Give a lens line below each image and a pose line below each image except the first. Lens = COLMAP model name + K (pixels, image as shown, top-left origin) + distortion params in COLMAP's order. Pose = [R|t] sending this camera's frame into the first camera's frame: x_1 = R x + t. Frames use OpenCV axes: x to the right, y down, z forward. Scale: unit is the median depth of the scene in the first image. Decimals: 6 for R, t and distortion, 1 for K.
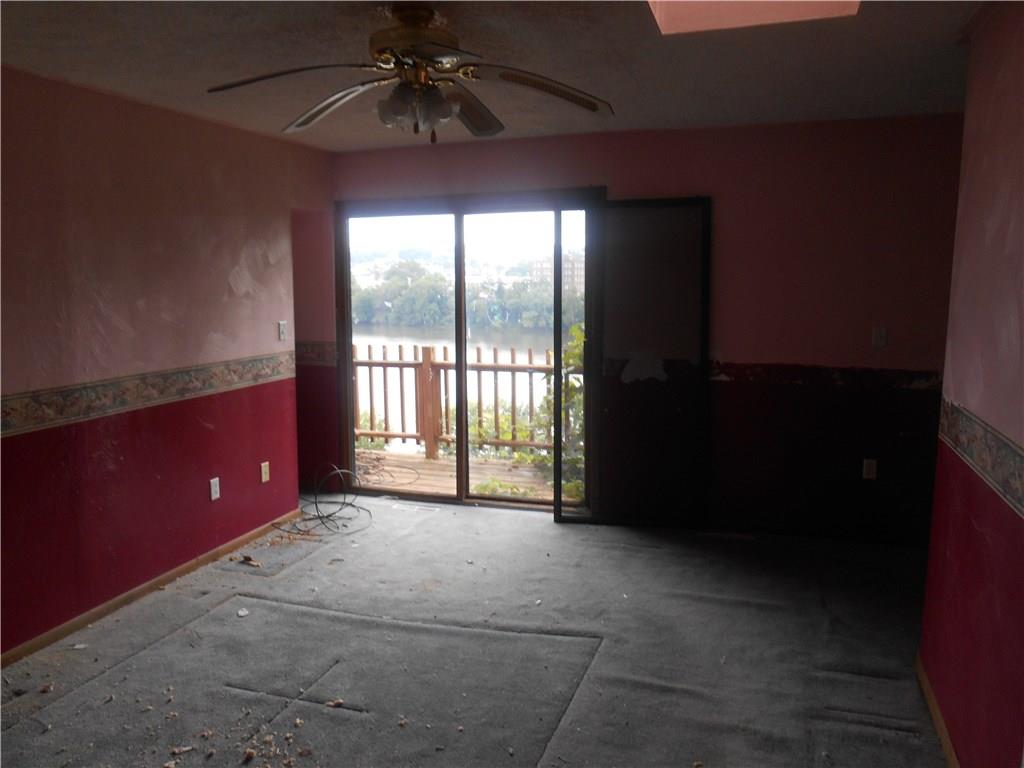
lens RADIAL K [[779.1, 0, 515.7], [0, 779.1, 375.1], [0, 0, 1]] dist [-0.031472, 0.001147]
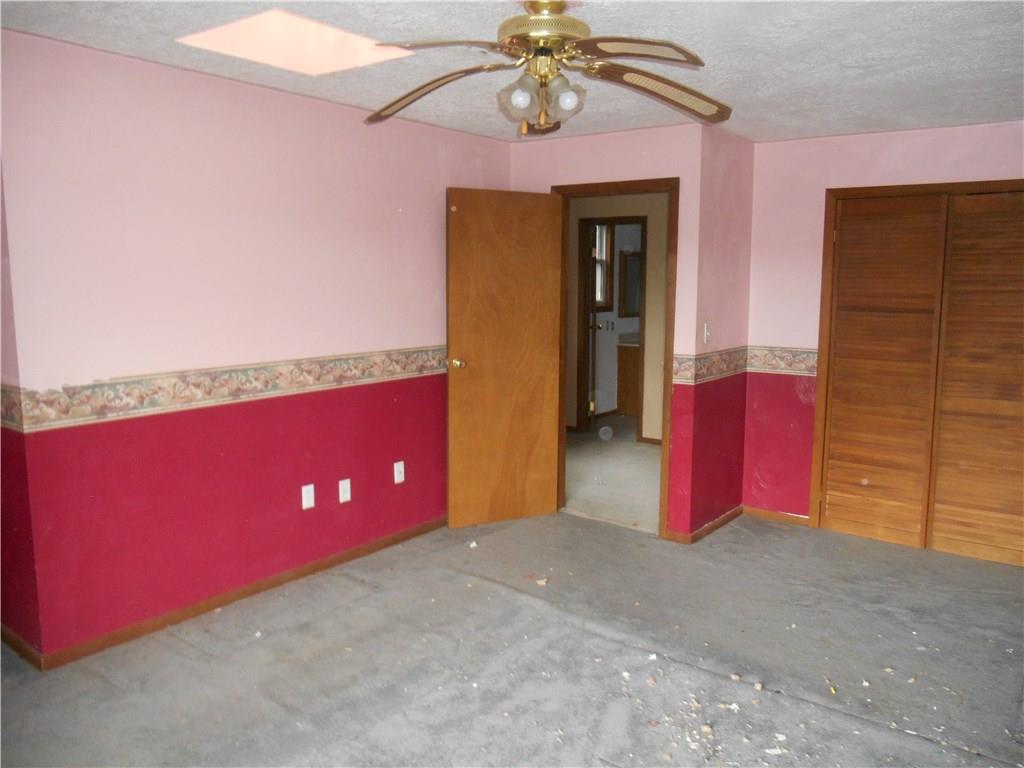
lens RADIAL K [[779.1, 0, 509.0], [0, 779.1, 382.3], [0, 0, 1]] dist [-0.031472, 0.001147]
pose [[0.954401, 0.075990, -0.288695, 0.074882], [-0.070606, 0.997082, 0.029035, -0.024214], [0.290058, -0.007327, 0.956981, 0.158357]]
